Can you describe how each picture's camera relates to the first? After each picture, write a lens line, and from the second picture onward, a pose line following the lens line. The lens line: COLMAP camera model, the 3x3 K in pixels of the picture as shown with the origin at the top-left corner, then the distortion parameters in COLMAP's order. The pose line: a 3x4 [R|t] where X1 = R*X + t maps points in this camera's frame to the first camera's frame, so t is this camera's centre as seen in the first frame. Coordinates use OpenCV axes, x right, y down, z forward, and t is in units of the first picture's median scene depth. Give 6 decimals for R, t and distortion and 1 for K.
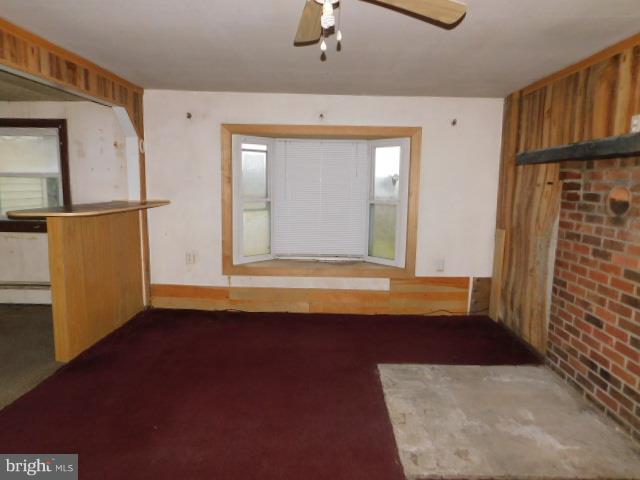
lens RADIAL K [[426.9, 0, 320.0], [0, 426.9, 240.0], [0, 0, 1]] dist [-0.064993, 0.060216]
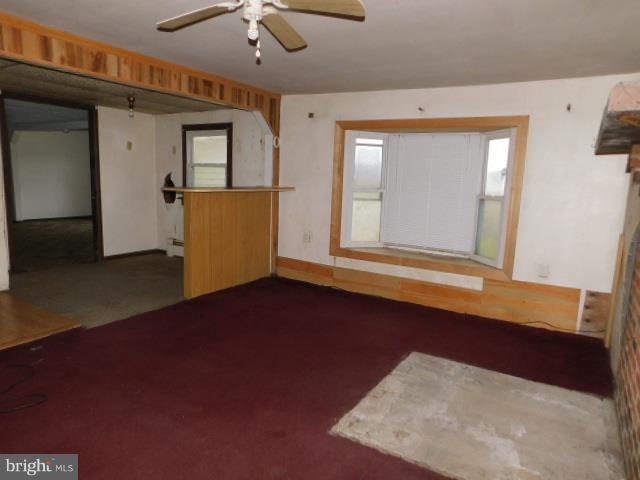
lens RADIAL K [[426.9, 0, 320.0], [0, 426.9, 240.0], [0, 0, 1]] dist [-0.064993, 0.060216]
pose [[0.859599, 0.092861, -0.502460, 0.325021], [-0.094106, 0.995298, 0.022948, 0.019494], [0.502228, 0.027559, 0.864296, 0.005638]]
